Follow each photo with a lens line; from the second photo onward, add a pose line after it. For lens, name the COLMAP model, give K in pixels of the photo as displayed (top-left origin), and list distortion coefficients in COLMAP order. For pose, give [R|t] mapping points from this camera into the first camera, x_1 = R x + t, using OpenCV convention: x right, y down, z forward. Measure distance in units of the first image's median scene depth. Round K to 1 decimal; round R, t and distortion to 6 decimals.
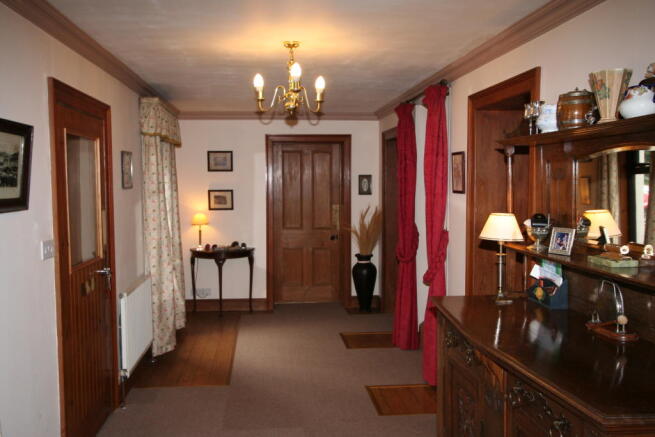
lens RADIAL K [[602.0, 0, 327.5], [0, 602.0, 218.5], [0, 0, 1]] dist [0.105659, -0.001025]
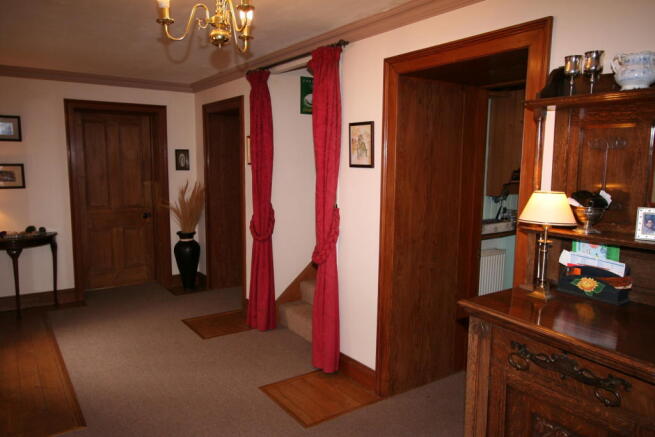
lens RADIAL K [[478.5, 0, 327.5], [0, 478.5, 218.5], [0, 0, 1]] dist [0.006540, 0.004673]
pose [[0.881485, -0.047910, 0.469775, -0.102157], [0.020037, 0.997739, 0.064157, -0.006916], [-0.471786, -0.047140, 0.880452, 0.219816]]
